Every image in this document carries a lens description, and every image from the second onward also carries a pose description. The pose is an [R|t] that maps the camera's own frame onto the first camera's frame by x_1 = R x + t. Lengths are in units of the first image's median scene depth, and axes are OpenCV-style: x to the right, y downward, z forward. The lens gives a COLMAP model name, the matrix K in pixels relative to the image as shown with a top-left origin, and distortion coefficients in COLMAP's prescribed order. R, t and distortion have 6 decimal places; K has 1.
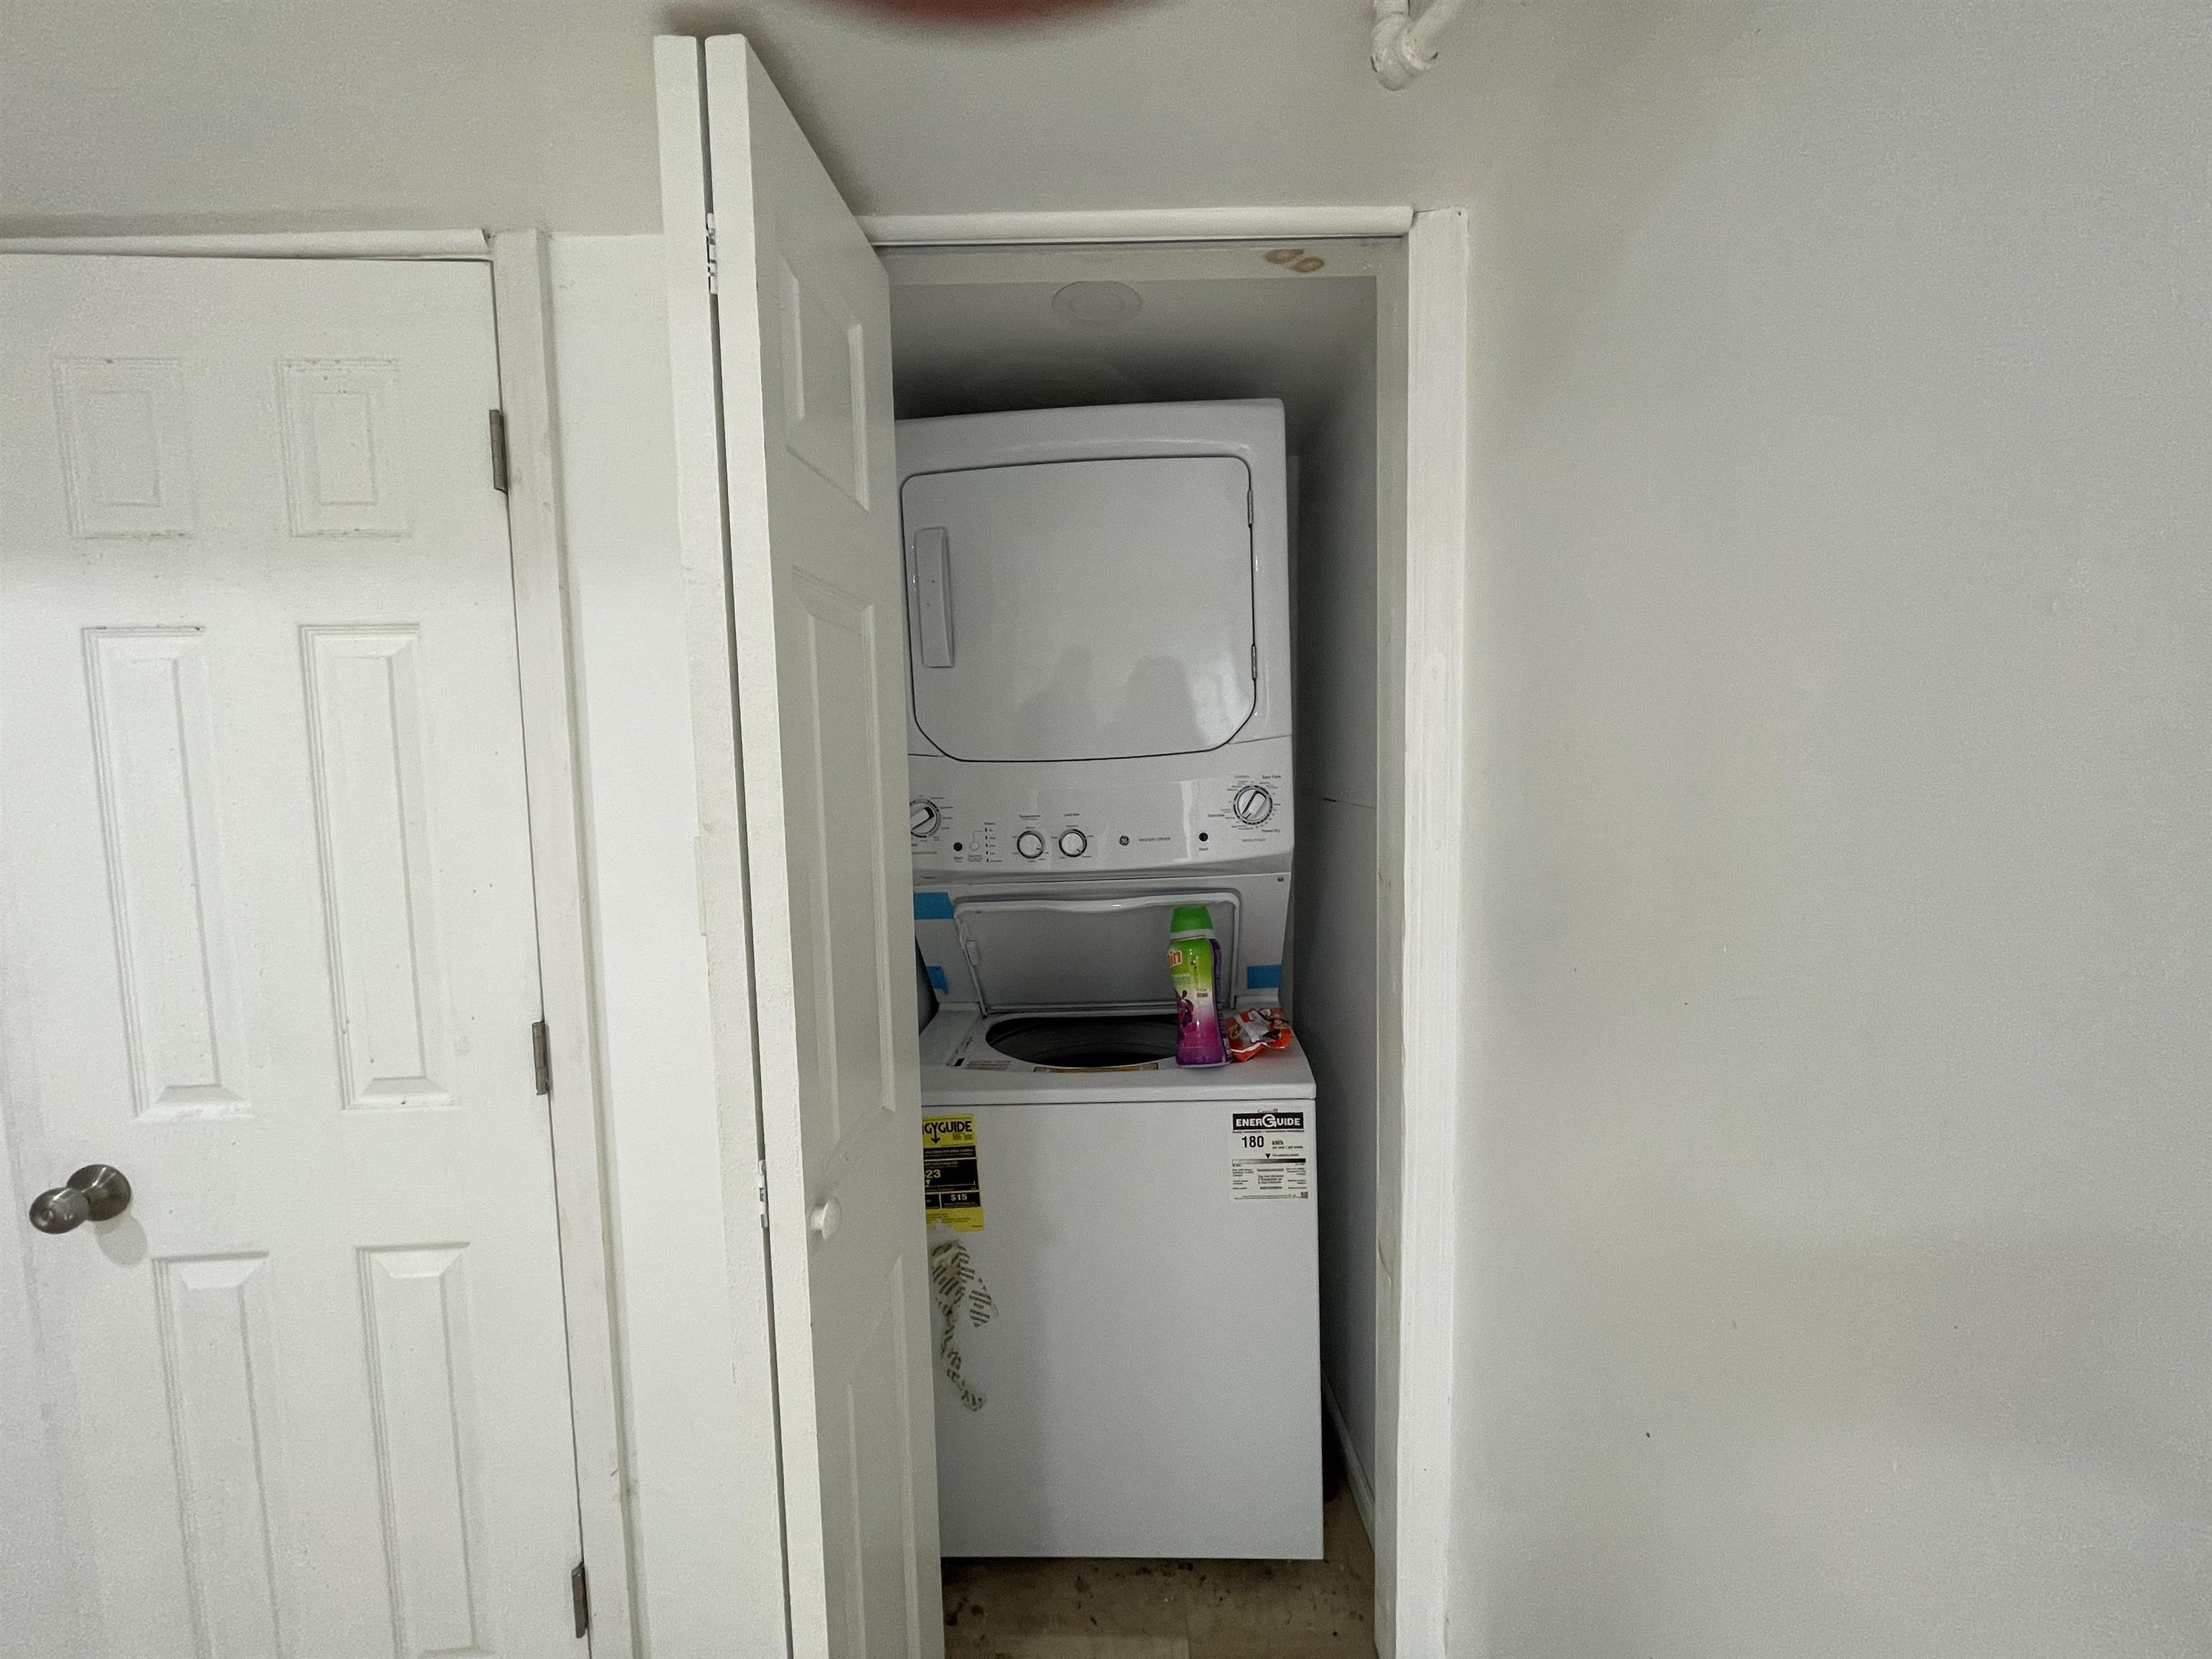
lens RADIAL K [[899.0, 0, 1104.0], [0, 899.0, 829.2], [0, 0, 1]] dist [-0.002357, -0.000070]
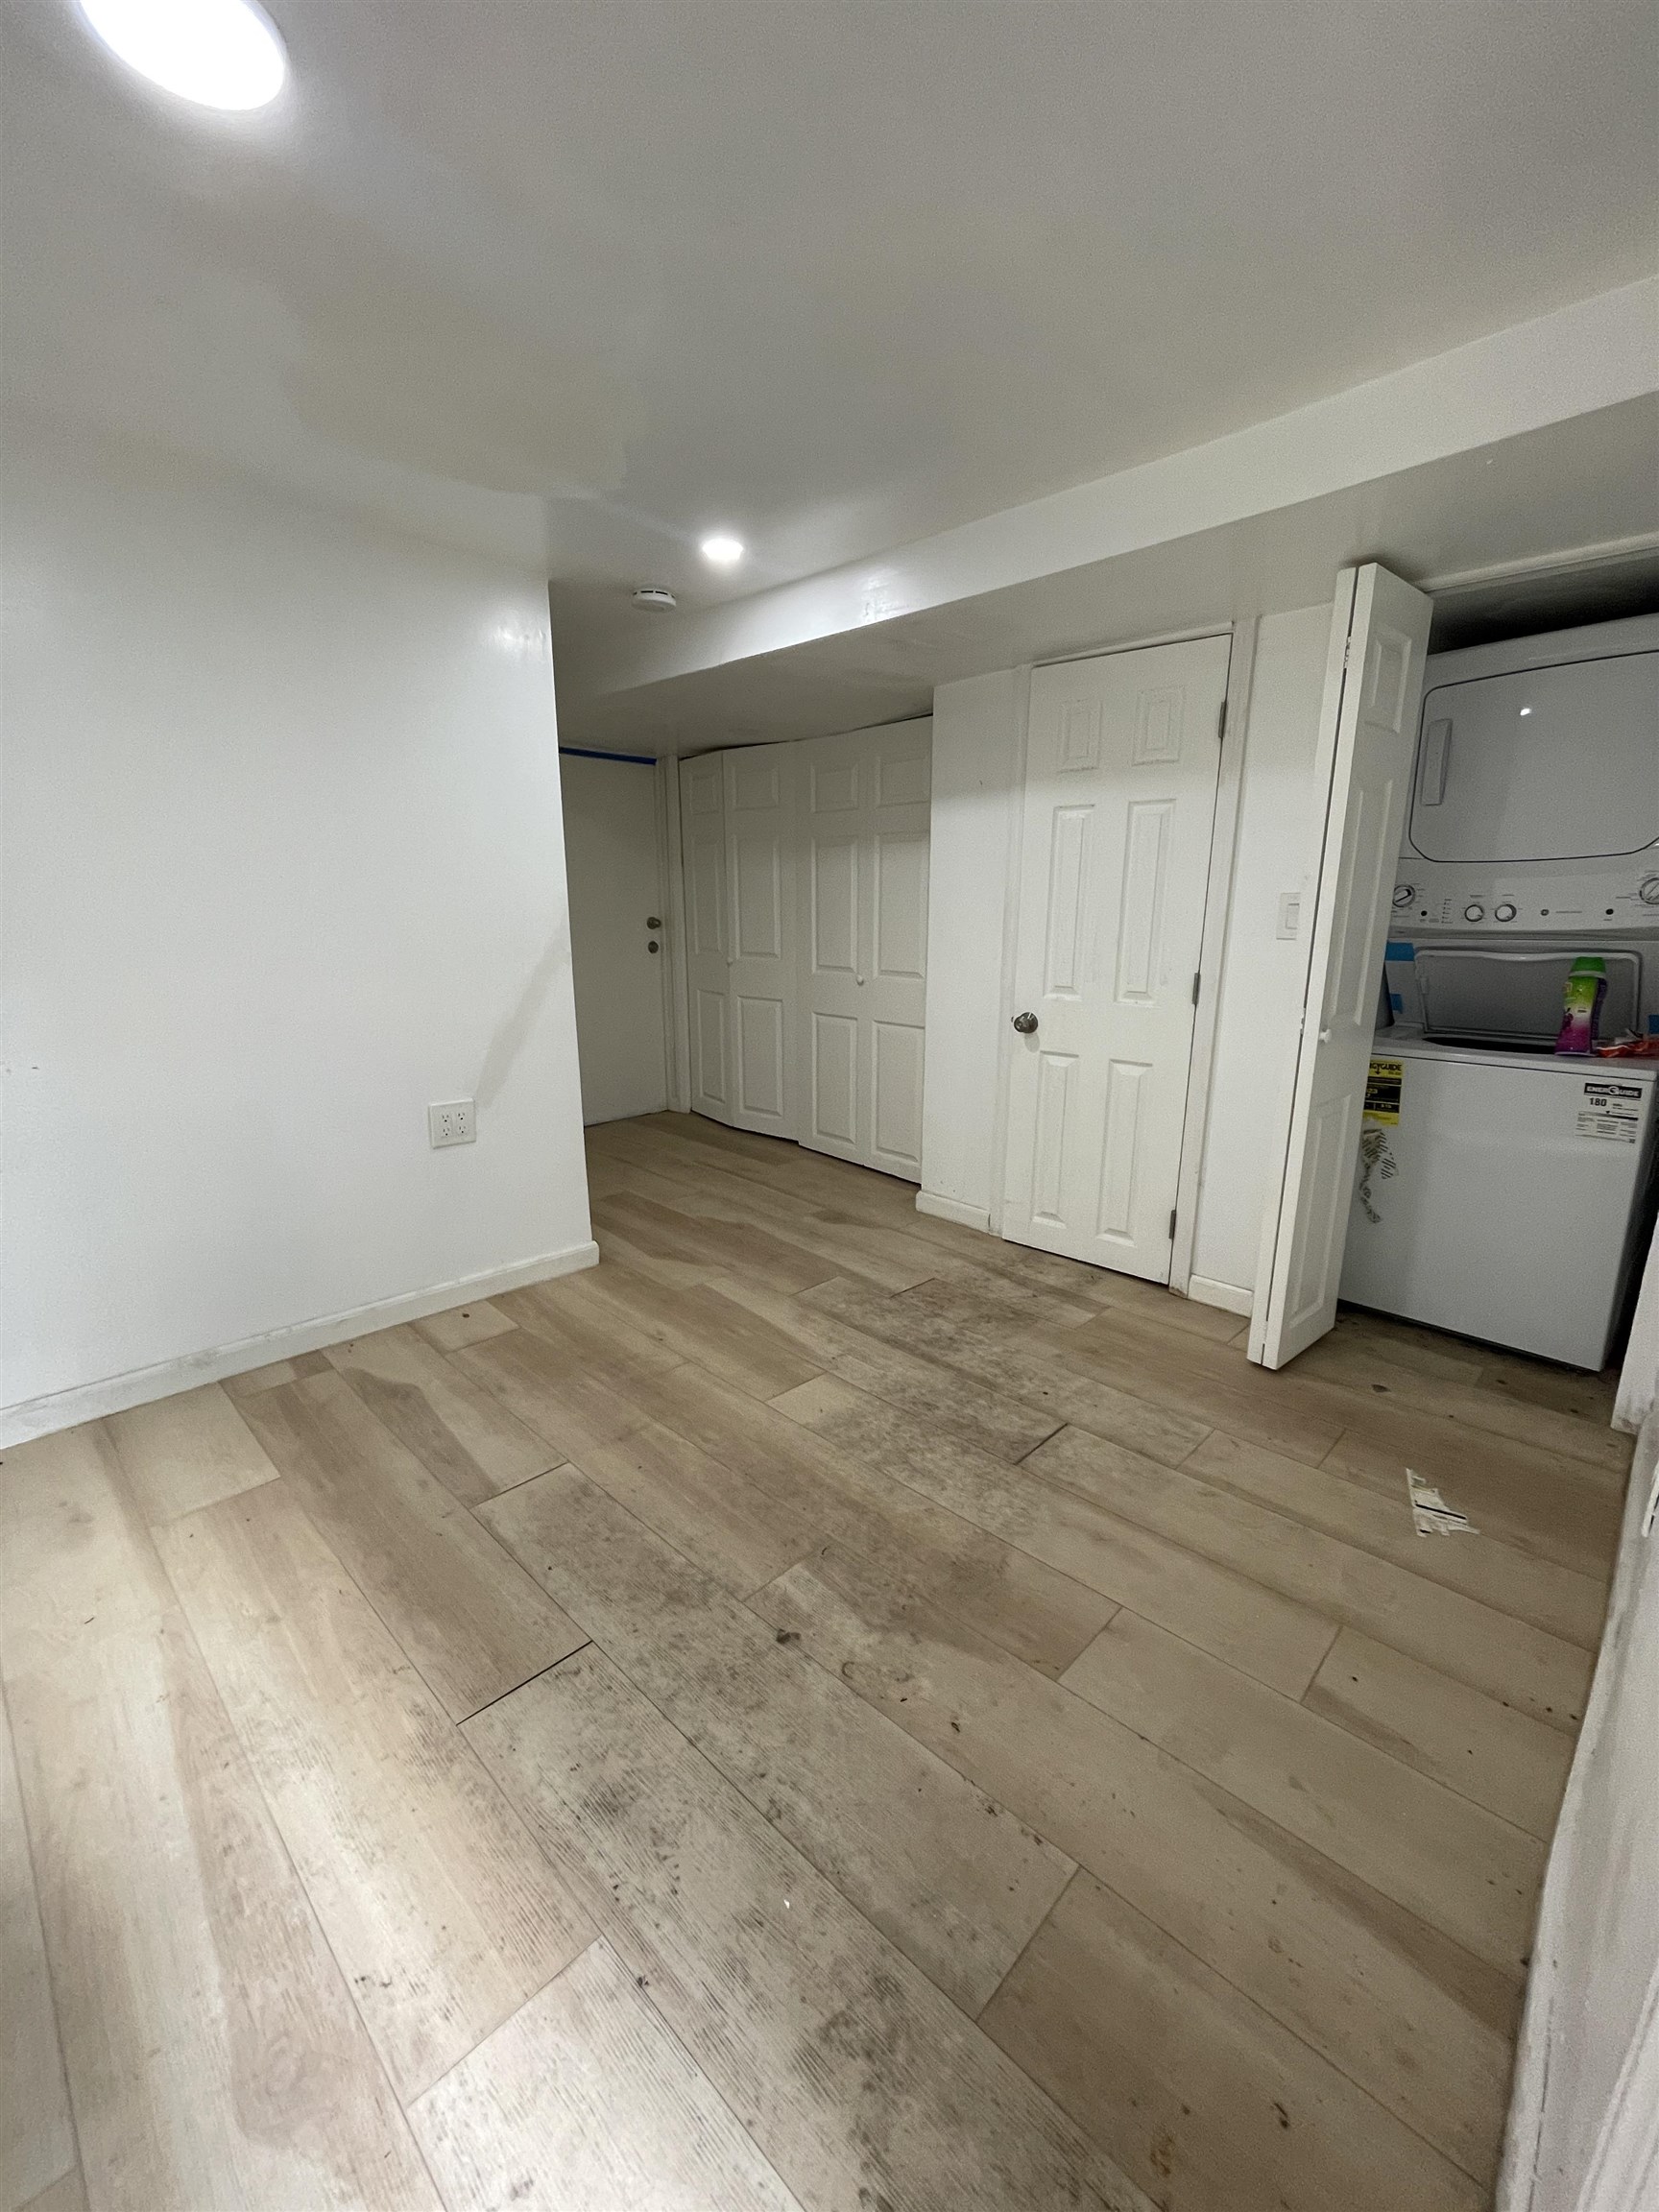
lens RADIAL K [[899.0, 0, 822.6], [0, 899.0, 1108.5], [0, 0, 1]] dist [-0.002357, -0.000070]
pose [[0.709358, 0.183030, -0.680669, 0.271908], [-0.068995, 0.979090, 0.191372, 0.142956], [0.701463, -0.088788, 0.707154, -1.102244]]
